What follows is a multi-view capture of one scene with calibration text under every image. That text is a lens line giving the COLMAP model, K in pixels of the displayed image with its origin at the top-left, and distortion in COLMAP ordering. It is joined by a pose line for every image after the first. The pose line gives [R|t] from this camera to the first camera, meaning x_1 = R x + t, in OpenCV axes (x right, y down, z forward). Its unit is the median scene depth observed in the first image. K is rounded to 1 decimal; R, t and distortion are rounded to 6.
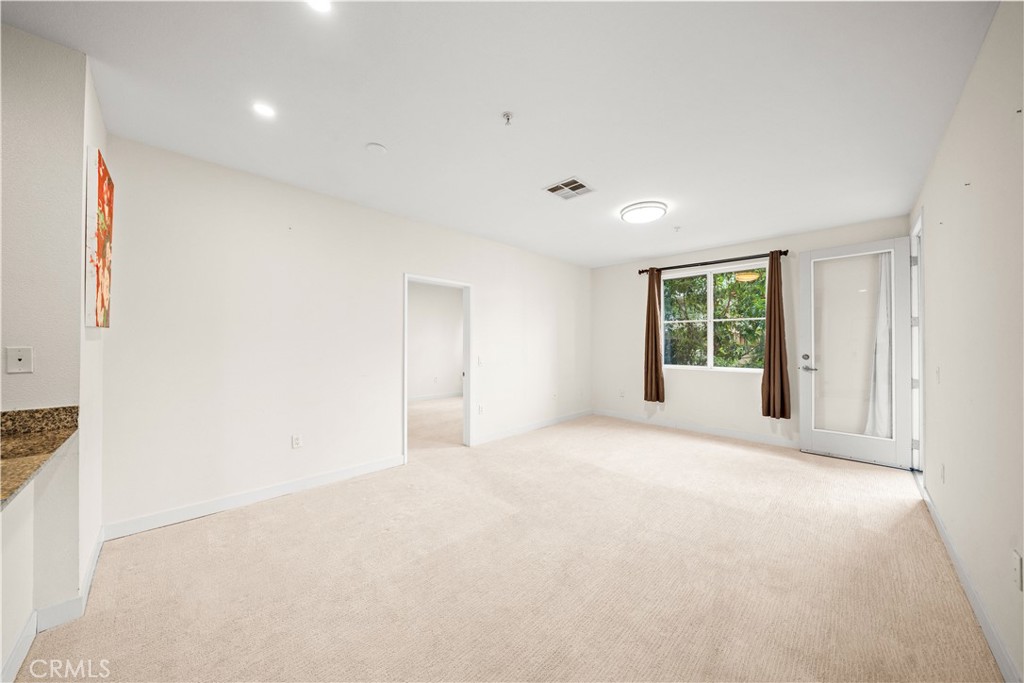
lens RADIAL K [[348.0, 0, 511.9], [0, 348.0, 342.0], [0, 0, 1]] dist [-0.002013, -0.000245]
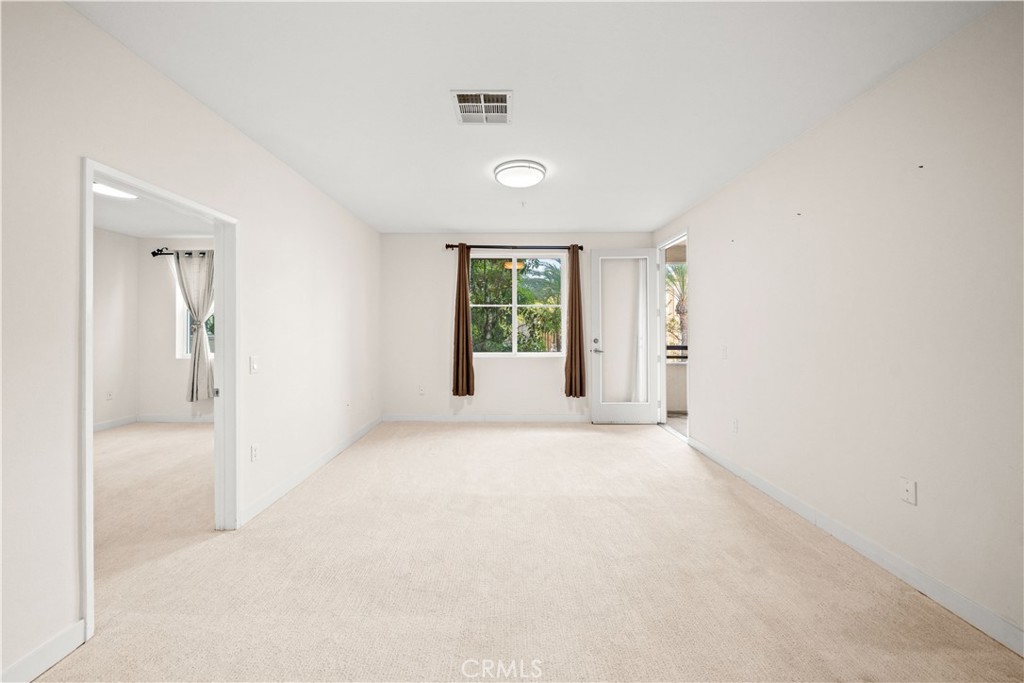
lens RADIAL K [[375.7, 0, 505.4], [0, 375.7, 326.5], [0, 0, 1]] dist [-0.004467, -0.000286]
pose [[0.712713, -0.000742, 0.701456, -0.227711], [0.000990, 1.000000, 0.000052, -0.004769], [-0.701455, 0.000657, 0.712713, 0.310509]]
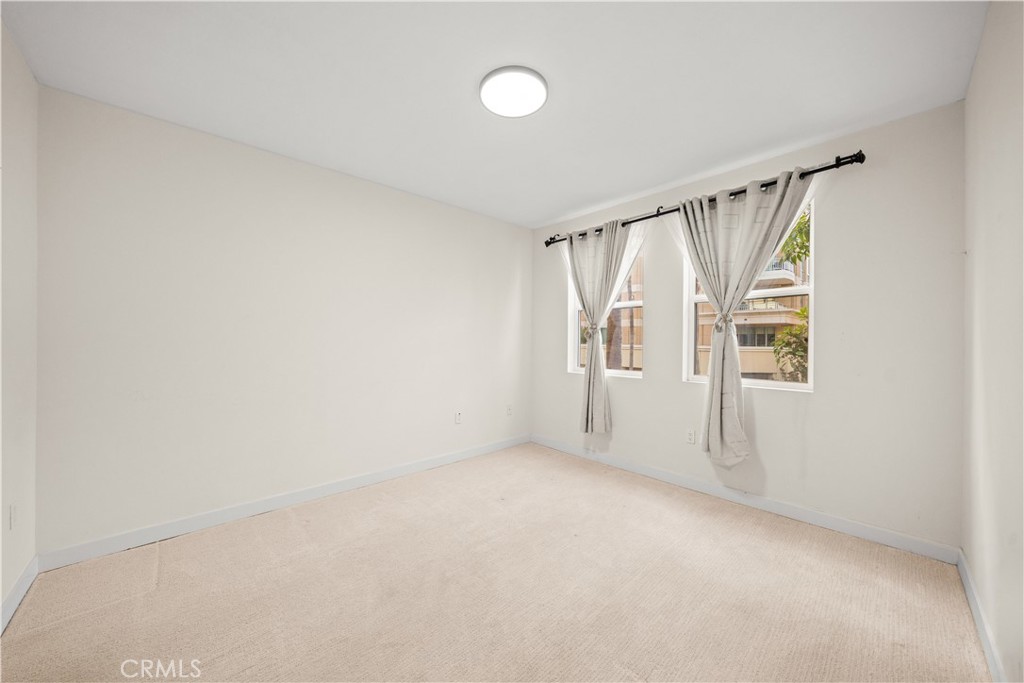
lens RADIAL K [[363.3, 0, 511.1], [0, 363.3, 340.9], [0, 0, 1]] dist [-0.000226, -0.000045]
pose [[0.999451, 0.002442, -0.033038, -0.252491], [-0.002056, 0.999930, 0.011693, 0.007031], [0.033064, -0.011619, 0.999386, 1.004040]]
